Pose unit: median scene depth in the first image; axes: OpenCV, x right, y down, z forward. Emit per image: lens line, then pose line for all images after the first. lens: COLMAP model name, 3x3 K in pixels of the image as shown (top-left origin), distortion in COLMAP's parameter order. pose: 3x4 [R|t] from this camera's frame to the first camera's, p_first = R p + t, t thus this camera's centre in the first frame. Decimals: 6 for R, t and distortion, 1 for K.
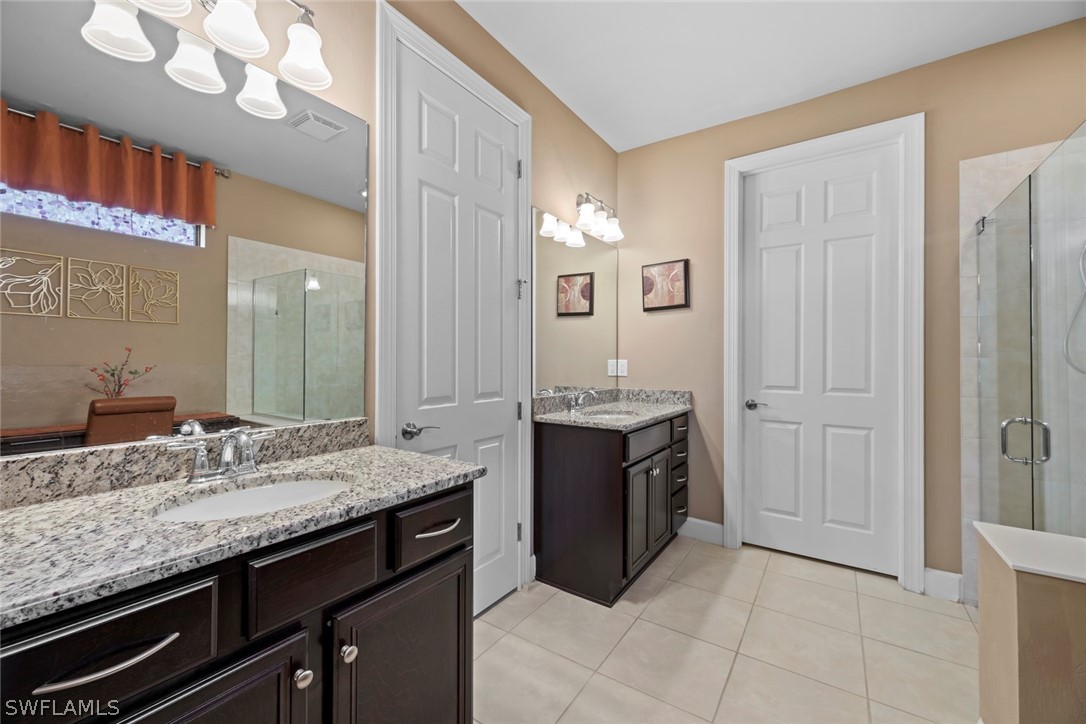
lens RADIAL K [[439.4, 0, 545.0], [0, 439.4, 356.1], [0, 0, 1]] dist [0.004130, -0.000182]
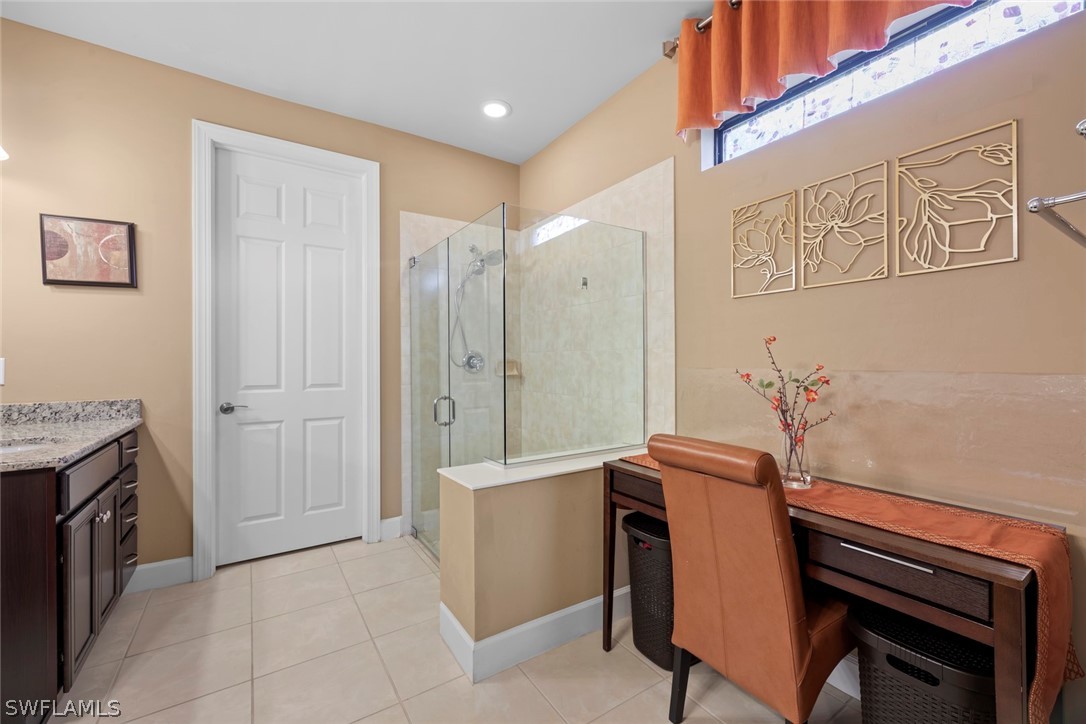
lens RADIAL K [[439.4, 0, 545.0], [0, 439.4, 356.1], [0, 0, 1]] dist [0.004130, -0.000182]
pose [[0.373972, 0.004086, 0.927431, -0.124316], [-0.006583, 0.999977, -0.001751, 0.002336], [-0.927417, -0.005450, 0.373990, 0.072151]]
